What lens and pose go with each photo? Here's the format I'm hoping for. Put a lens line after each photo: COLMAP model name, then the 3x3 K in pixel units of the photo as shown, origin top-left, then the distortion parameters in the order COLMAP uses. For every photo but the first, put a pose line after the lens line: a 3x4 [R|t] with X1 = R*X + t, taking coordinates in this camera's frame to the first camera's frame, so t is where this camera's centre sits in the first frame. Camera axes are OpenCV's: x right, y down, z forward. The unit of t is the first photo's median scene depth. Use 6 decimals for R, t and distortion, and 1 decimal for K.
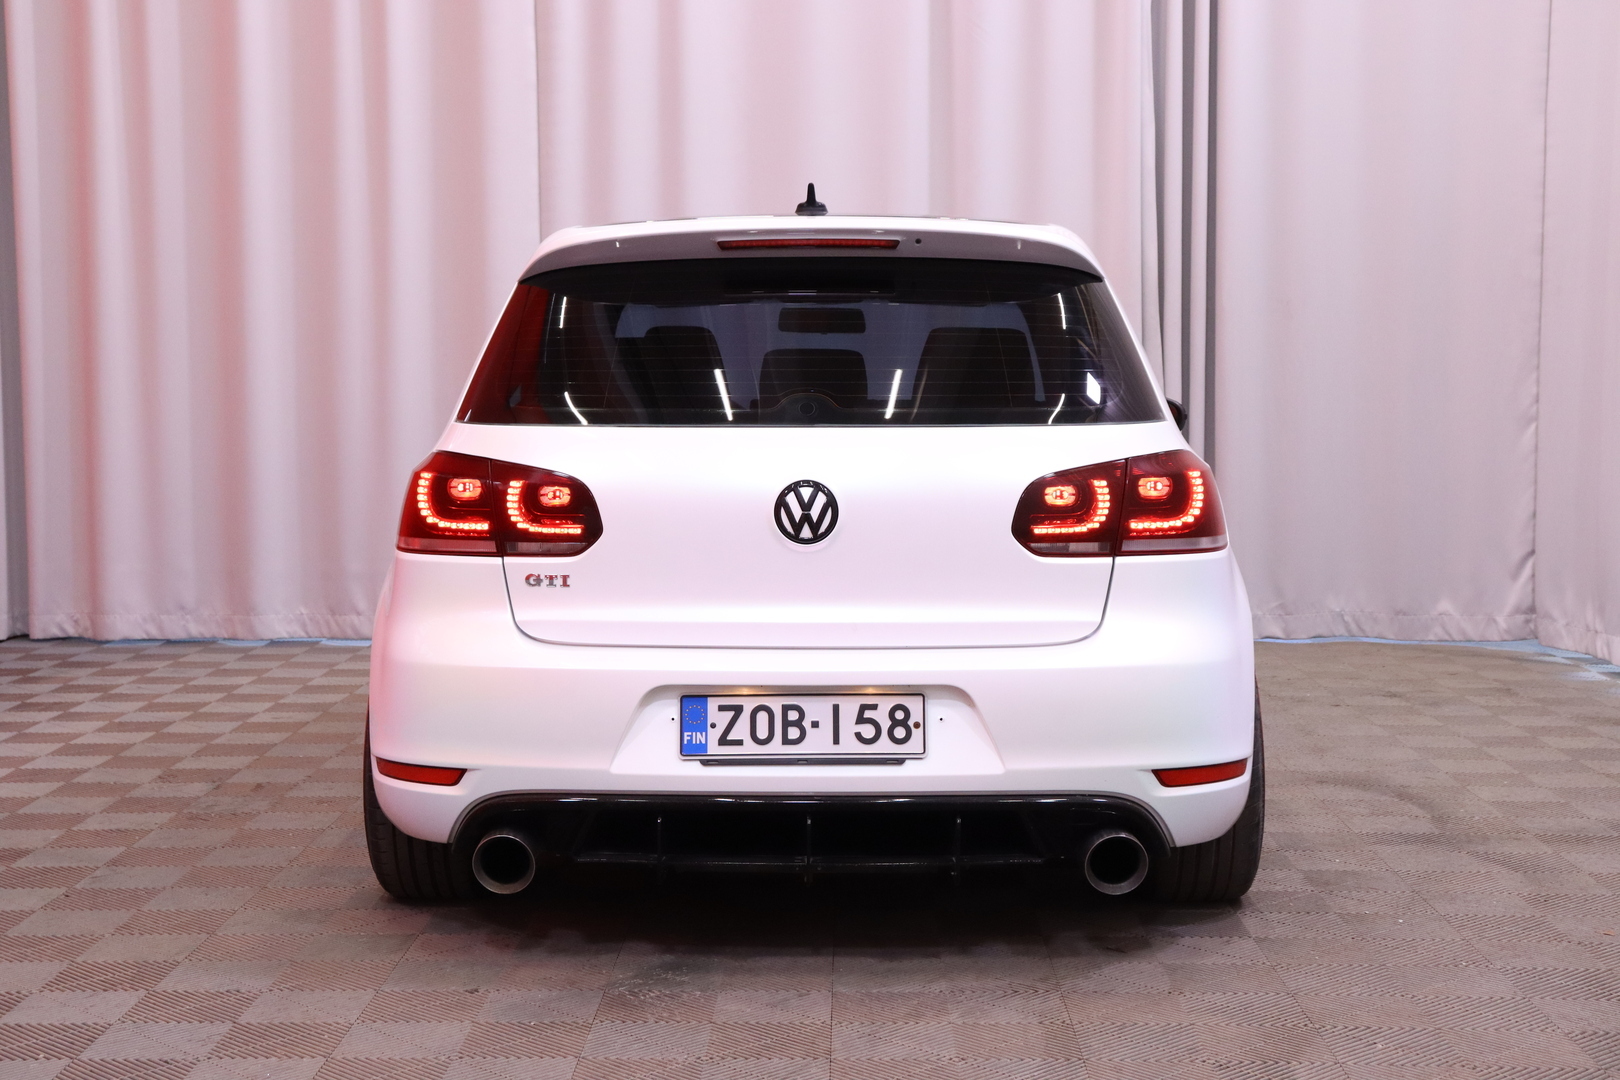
lens RADIAL K [[2490.3, 0, 778.5], [0, 2490.3, 552.7], [0, 0, 1]] dist [0.015739, 0.000000]
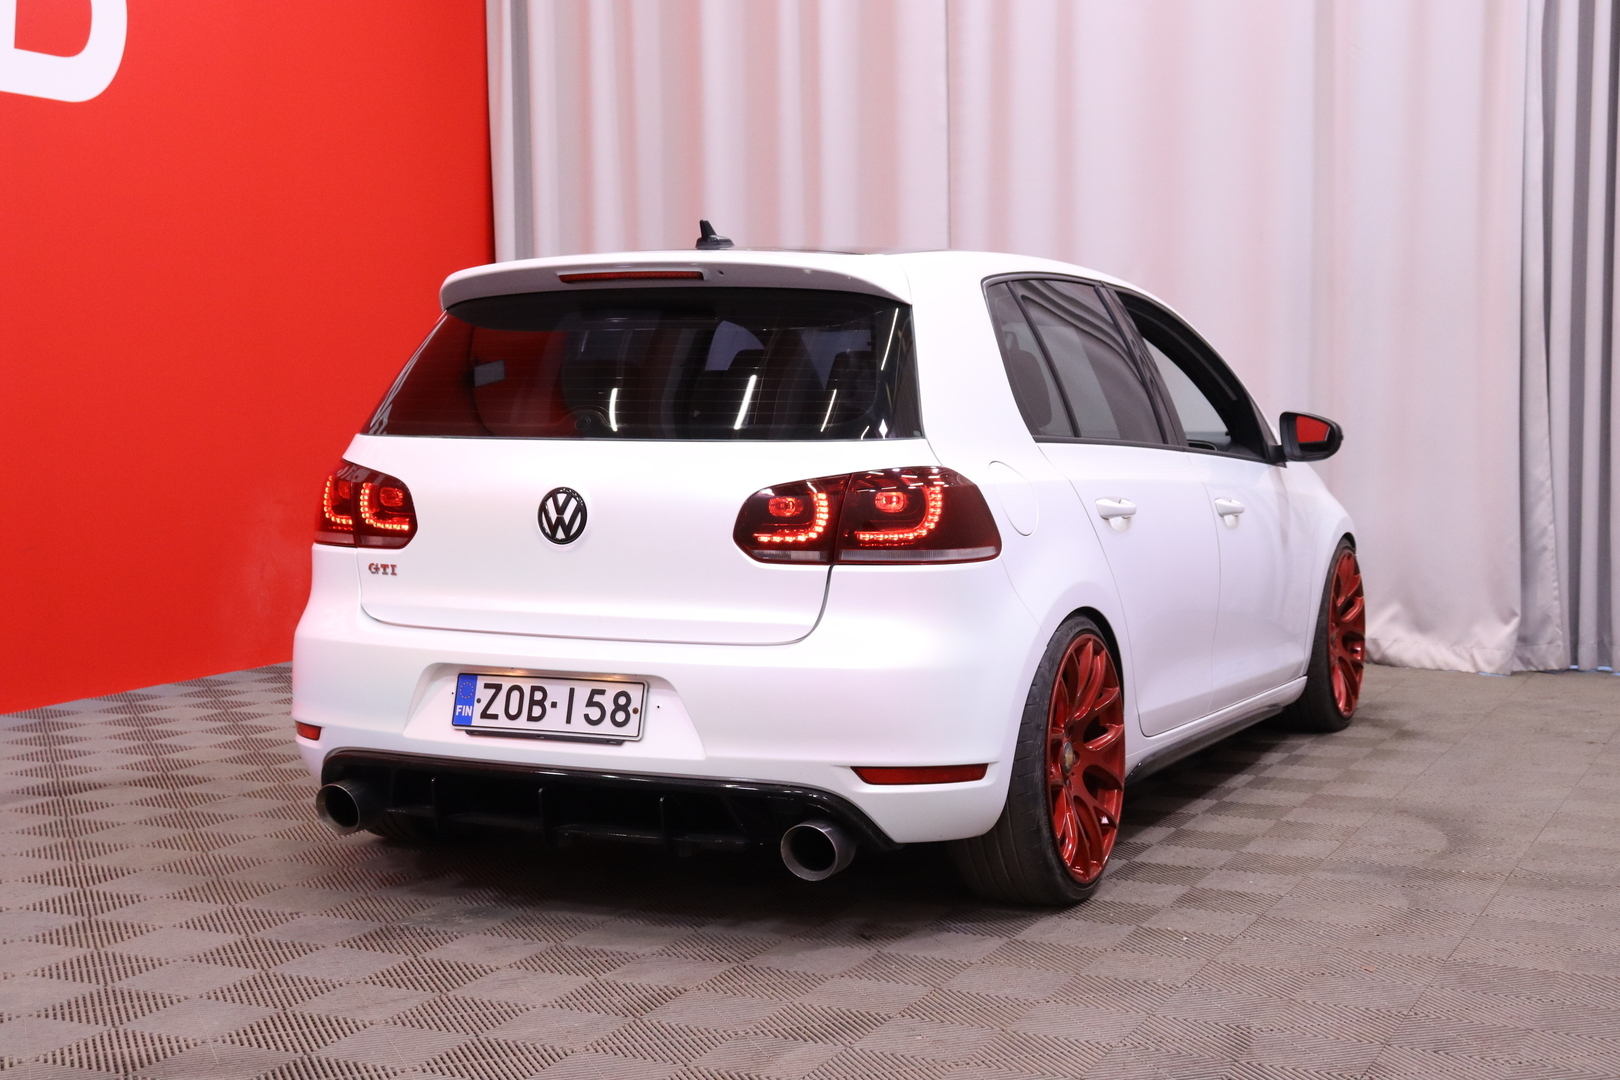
lens RADIAL K [[2445.8, 0, 810.7], [0, 2445.8, 547.4], [0, 0, 1]] dist [-0.121674, 0.000000]
pose [[0.911529, 0.029756, -0.410158, 0.565660], [-0.034074, 0.999414, -0.003219, -0.002274], [0.409822, 0.016910, 0.912009, 0.042894]]
